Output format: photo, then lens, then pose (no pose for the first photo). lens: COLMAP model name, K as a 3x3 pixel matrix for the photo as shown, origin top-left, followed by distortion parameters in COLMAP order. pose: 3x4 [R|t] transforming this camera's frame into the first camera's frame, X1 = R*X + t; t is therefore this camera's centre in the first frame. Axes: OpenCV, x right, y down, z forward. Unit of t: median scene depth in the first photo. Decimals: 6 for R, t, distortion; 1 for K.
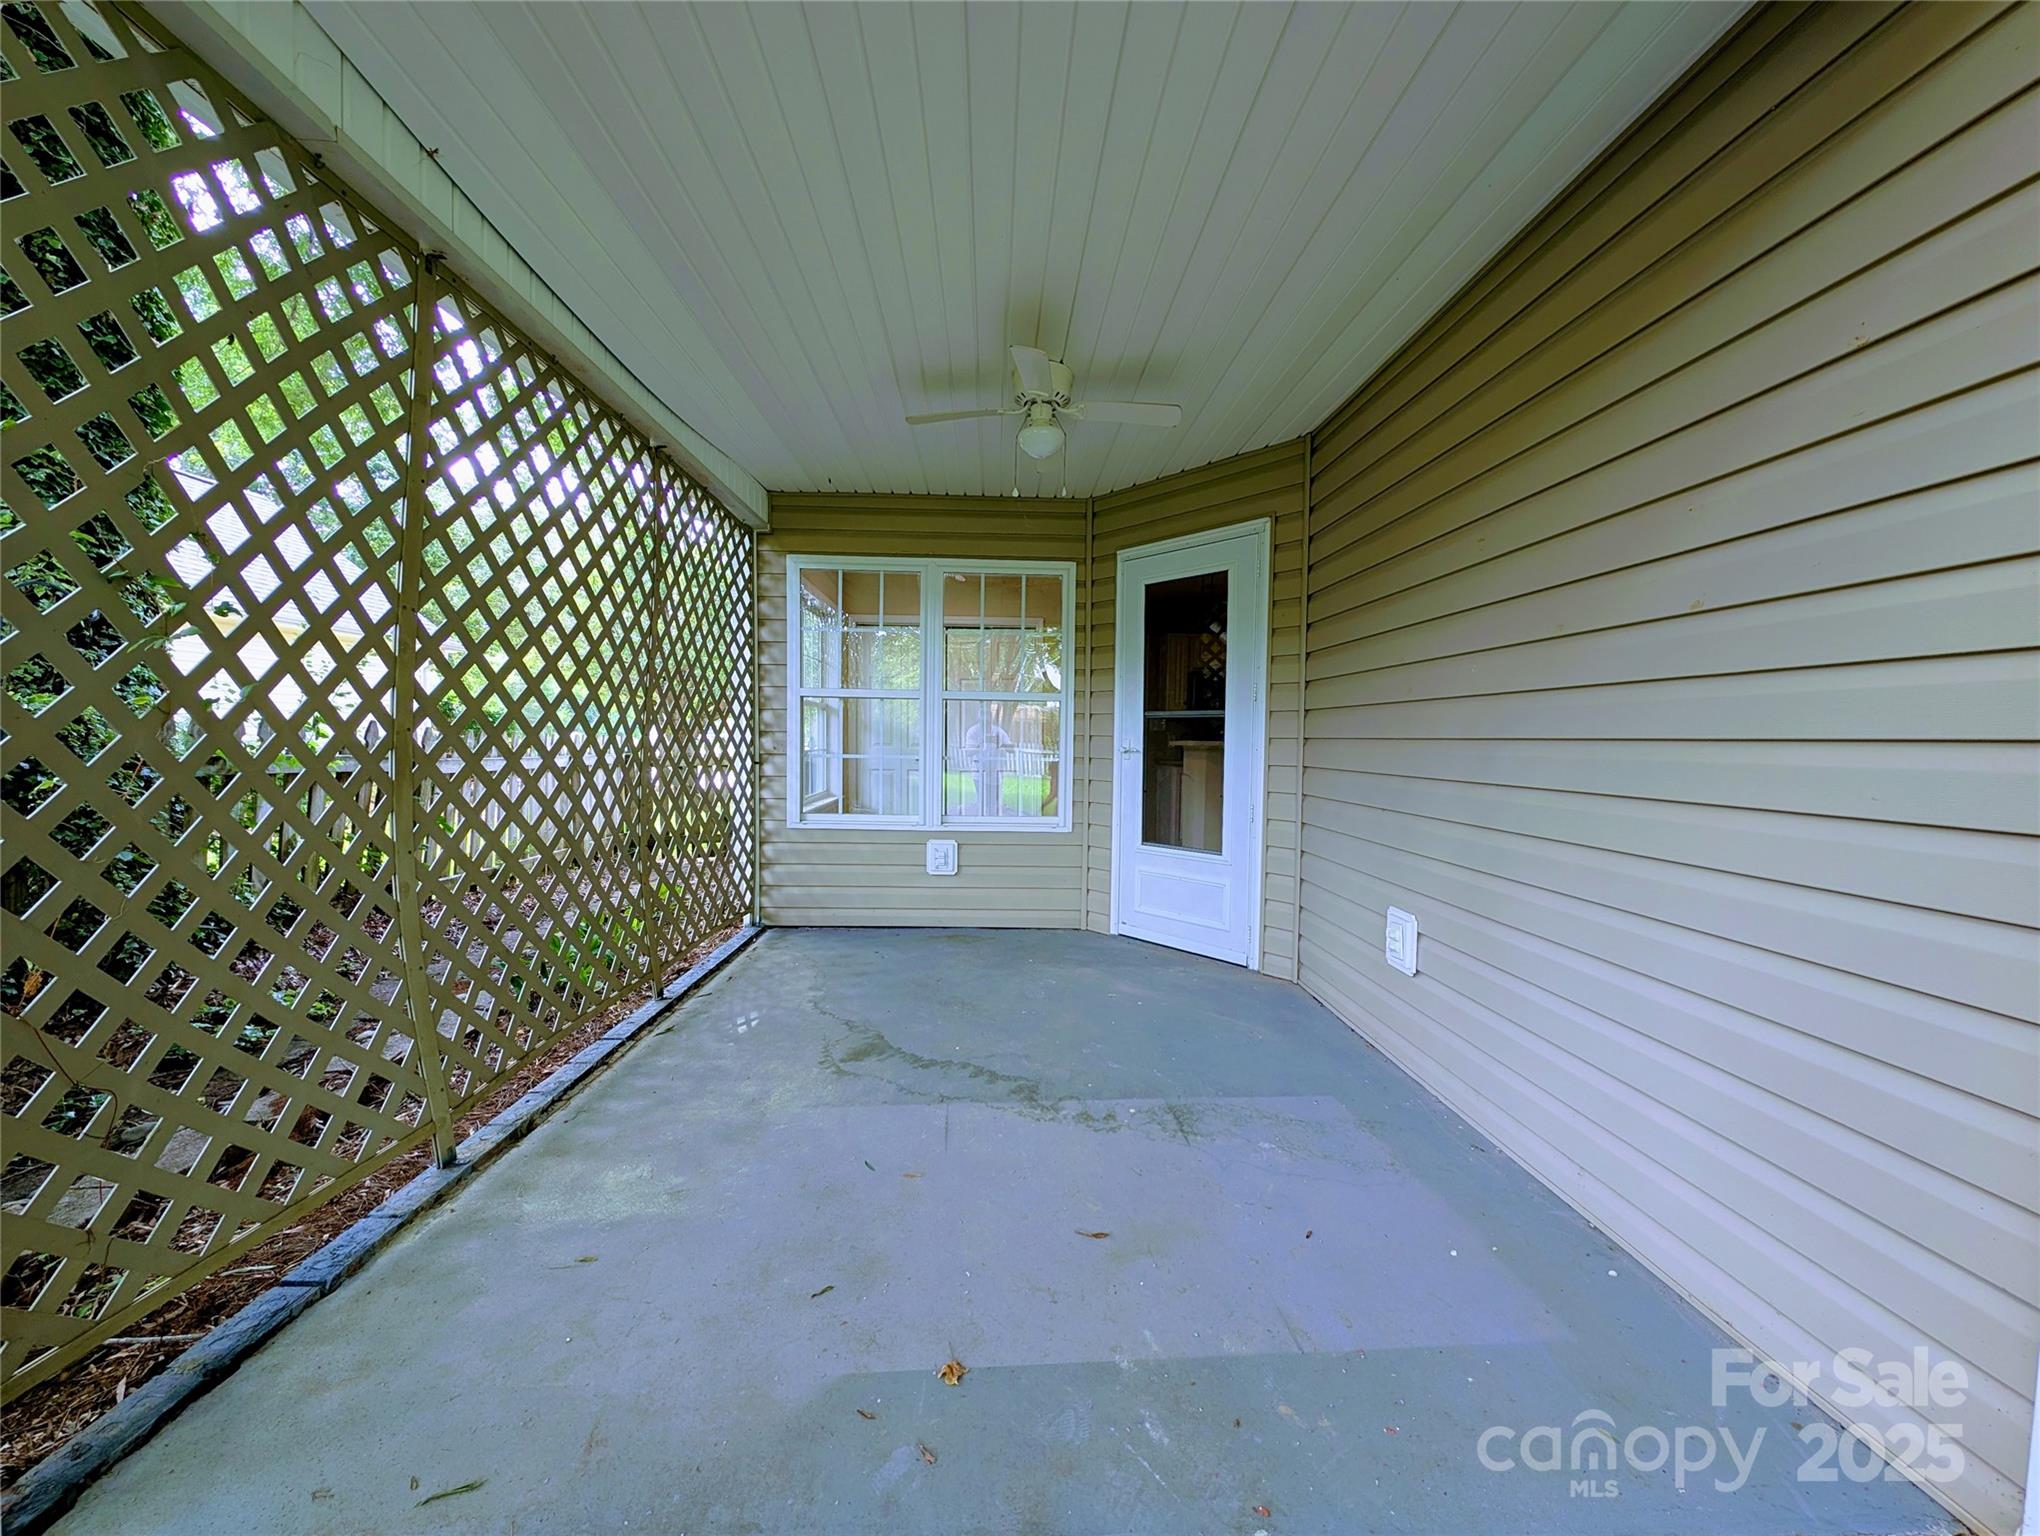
lens RADIAL K [[763.4, 0, 1018.2], [0, 763.4, 775.7], [0, 0, 1]] dist [0.020154, -0.009902]
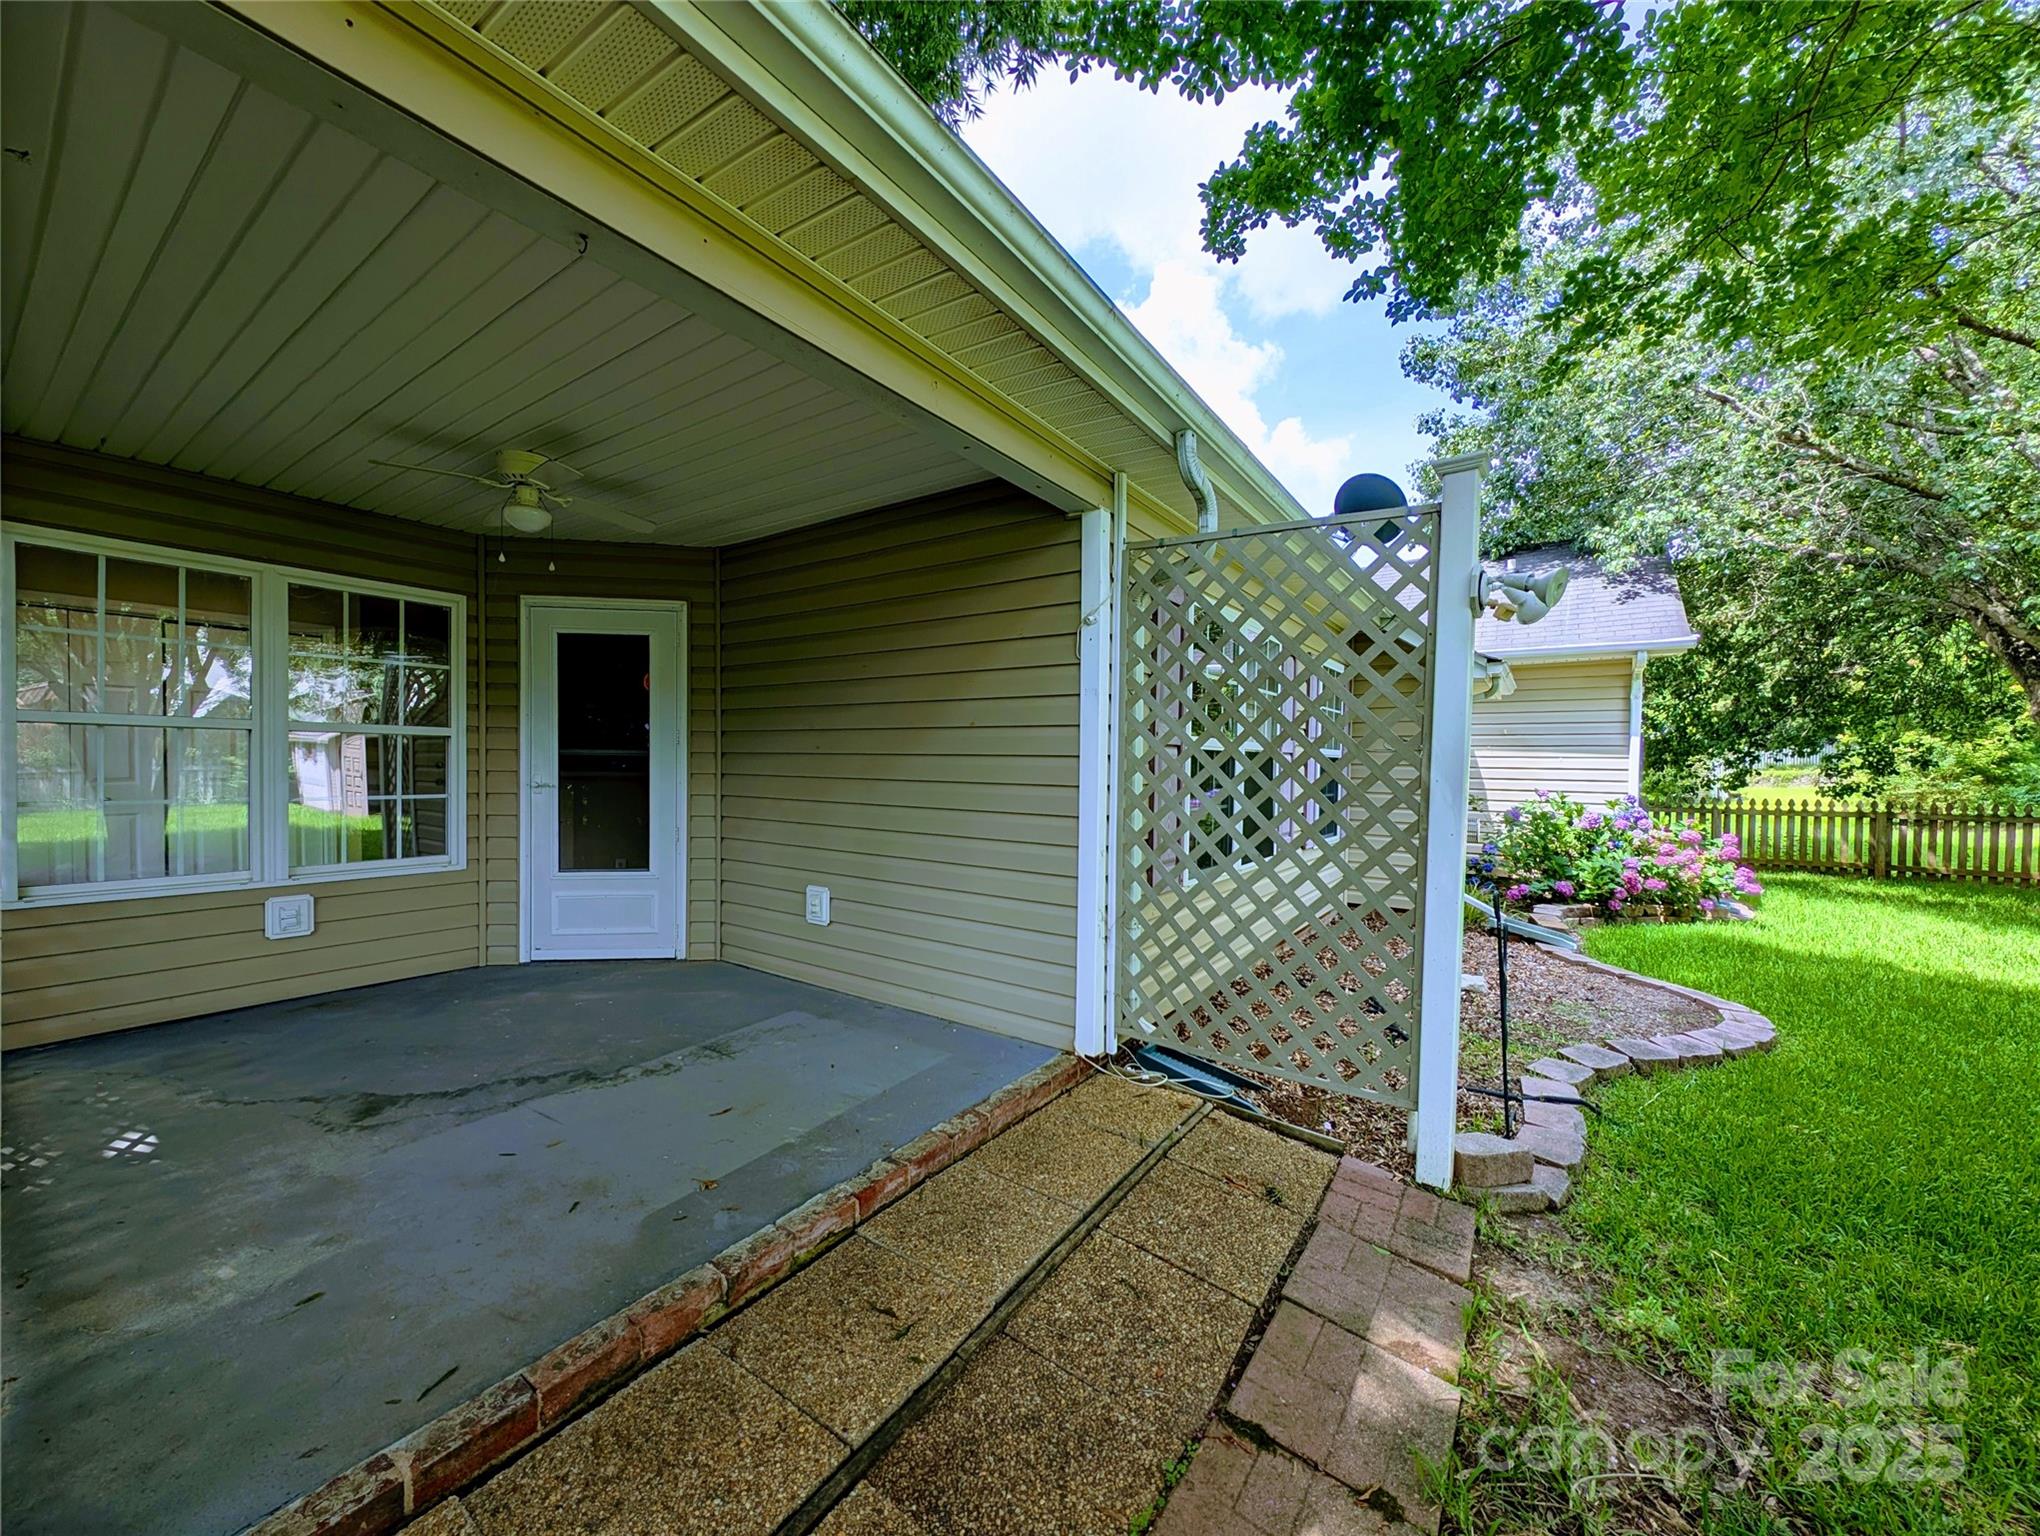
lens RADIAL K [[766.1, 0, 1016.7], [0, 766.1, 772.4], [0, 0, 1]] dist [0.001575, -0.000476]
pose [[0.598187, -0.017835, 0.801158, -0.374969], [0.034681, 0.999392, -0.003647, -0.028133], [-0.800606, 0.029966, 0.598442, -0.201189]]
